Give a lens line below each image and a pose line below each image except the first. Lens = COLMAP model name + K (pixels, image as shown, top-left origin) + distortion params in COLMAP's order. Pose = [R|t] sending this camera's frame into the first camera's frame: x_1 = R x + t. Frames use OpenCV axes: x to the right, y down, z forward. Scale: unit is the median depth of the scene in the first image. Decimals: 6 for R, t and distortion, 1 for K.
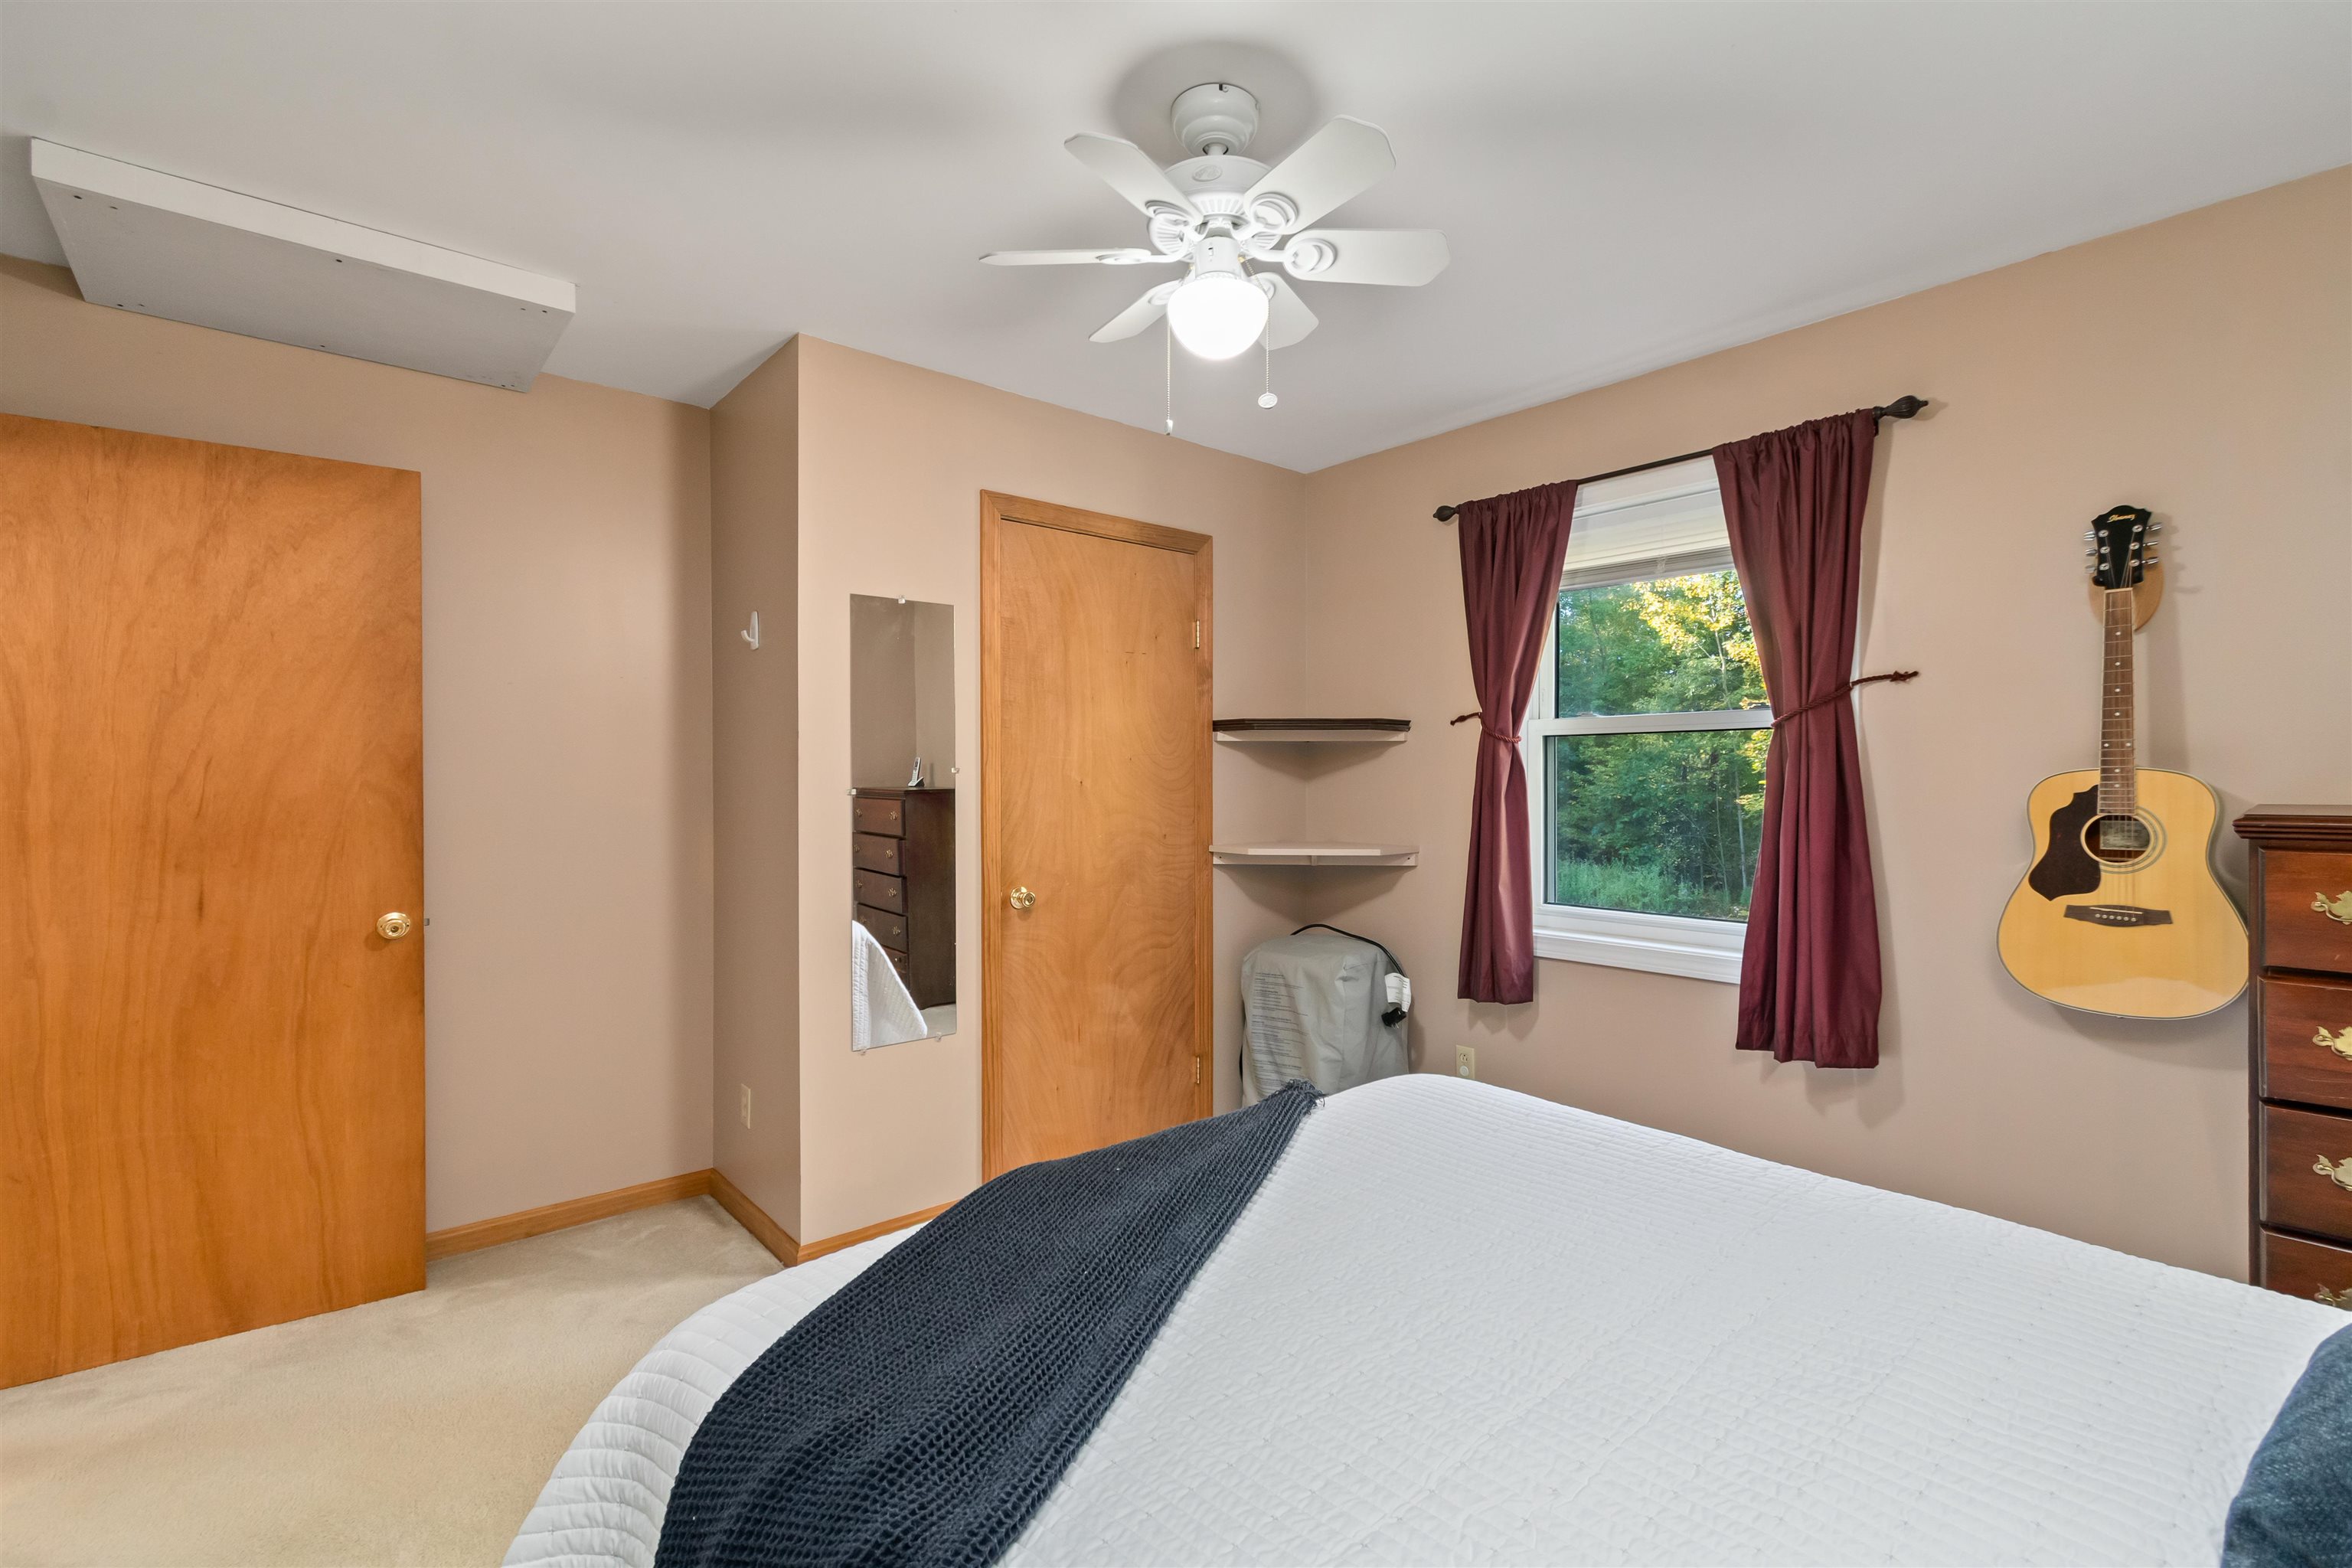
lens RADIAL K [[1030.1, 0, 1172.6], [0, 1030.1, 796.2], [0, 0, 1]] dist [0.000181, -0.000044]
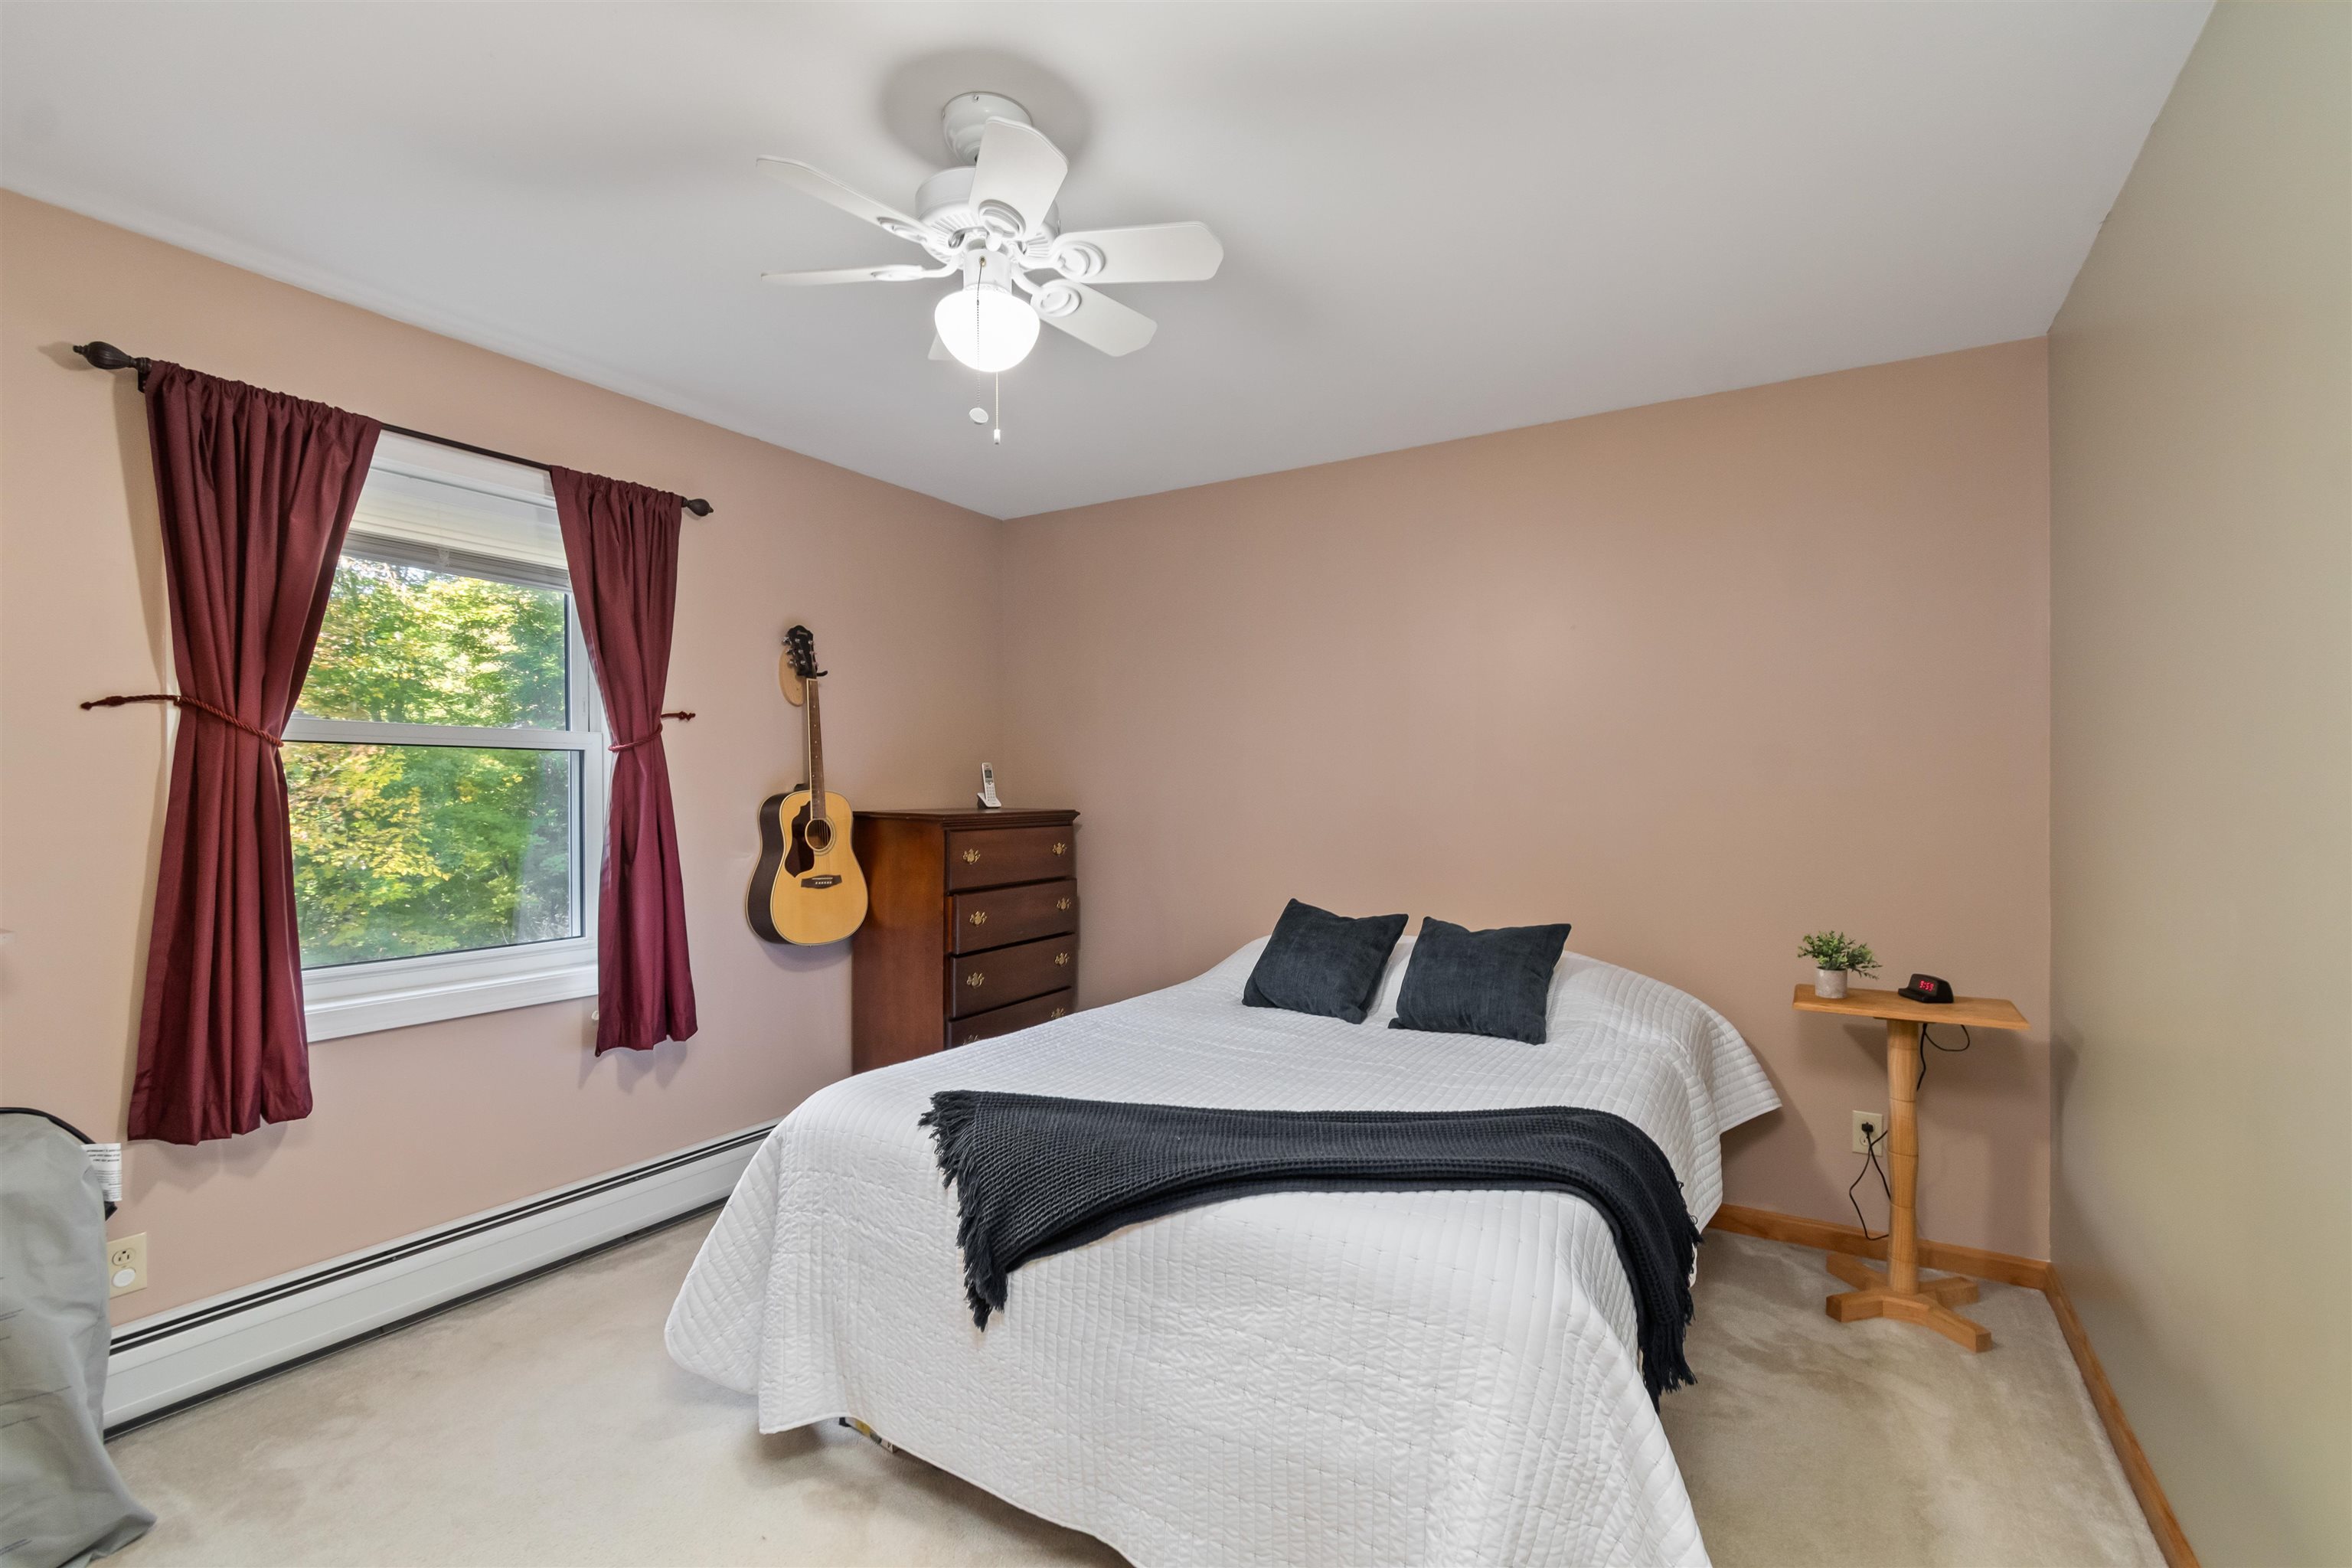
lens RADIAL K [[1061.2, 0, 1180.6], [0, 1061.2, 798.5], [0, 0, 1]] dist [0.000864, -0.000013]
pose [[-0.308773, -0.008348, 0.951099, -0.710031], [0.013138, 0.999829, 0.013041, -0.024211], [-0.951045, 0.016522, -0.308610, 0.823806]]
